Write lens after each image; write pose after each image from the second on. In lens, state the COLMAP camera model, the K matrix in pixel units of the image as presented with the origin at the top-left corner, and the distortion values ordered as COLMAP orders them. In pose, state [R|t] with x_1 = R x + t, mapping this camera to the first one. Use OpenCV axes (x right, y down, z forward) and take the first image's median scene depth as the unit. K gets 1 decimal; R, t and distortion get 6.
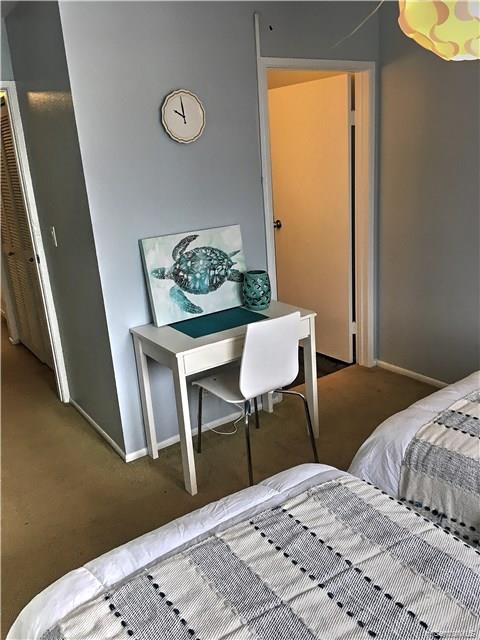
lens RADIAL K [[539.7, 0, 241.3], [0, 539.7, 309.6], [0, 0, 1]] dist [0.084505, -0.134305]
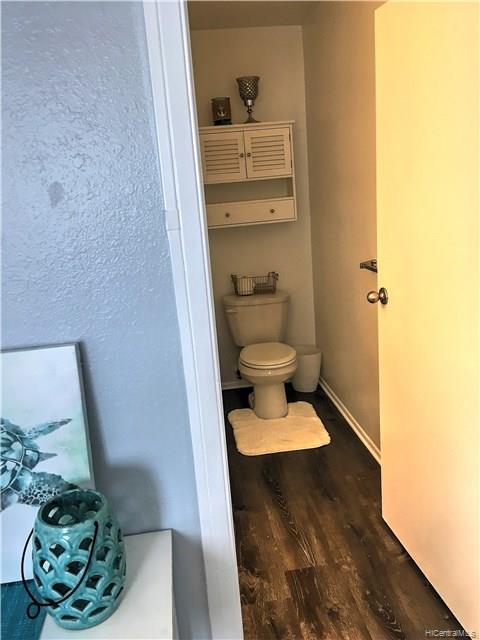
lens RADIAL K [[539.7, 0, 241.3], [0, 539.7, 309.6], [0, 0, 1]] dist [0.084505, -0.134305]
pose [[0.887833, 0.105328, -0.447950, 0.247816], [-0.110694, 0.993752, 0.014271, -0.199305], [0.446654, 0.036915, 0.893945, 0.739996]]
